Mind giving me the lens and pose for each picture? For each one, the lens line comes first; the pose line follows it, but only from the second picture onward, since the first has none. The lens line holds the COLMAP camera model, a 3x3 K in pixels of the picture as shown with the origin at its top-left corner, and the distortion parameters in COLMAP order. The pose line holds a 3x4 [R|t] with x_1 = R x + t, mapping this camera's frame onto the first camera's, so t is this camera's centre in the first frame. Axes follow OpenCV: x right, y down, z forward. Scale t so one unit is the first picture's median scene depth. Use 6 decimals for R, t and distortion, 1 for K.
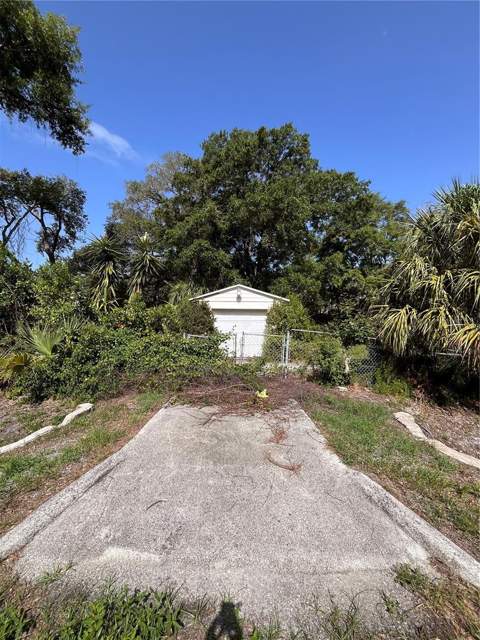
lens RADIAL K [[262.0, 0, 240.0], [0, 262.0, 320.0], [0, 0, 1]] dist [-0.000984, 0.000035]
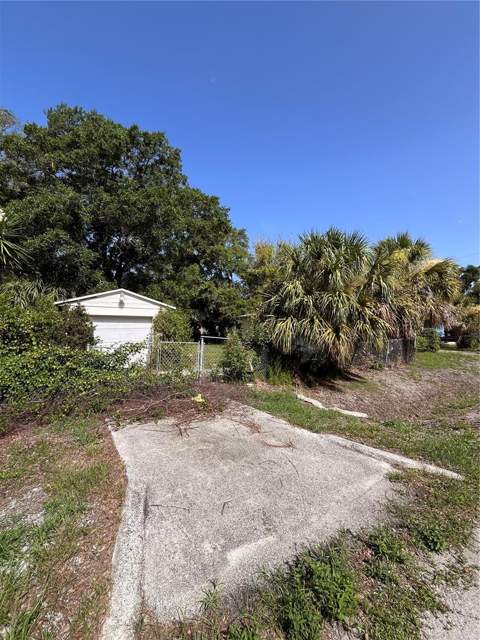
lens RADIAL K [[262.0, 0, 240.0], [0, 262.0, 320.0], [0, 0, 1]] dist [-0.000984, 0.000035]
pose [[0.827476, 0.006982, 0.561457, -0.175248], [0.007728, 0.999686, -0.023820, -0.002525], [-0.561447, 0.024049, 0.827163, 0.018186]]
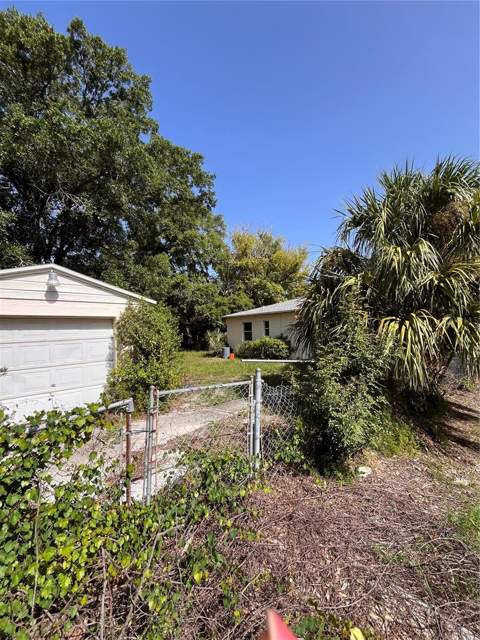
lens RADIAL K [[262.0, 0, 240.0], [0, 262.0, 320.0], [0, 0, 1]] dist [-0.000984, 0.000035]
pose [[0.735318, -0.003311, 0.677714, -0.074882], [0.026515, 0.999363, -0.023886, -0.015328], [-0.677203, 0.035533, 0.734937, 0.430842]]
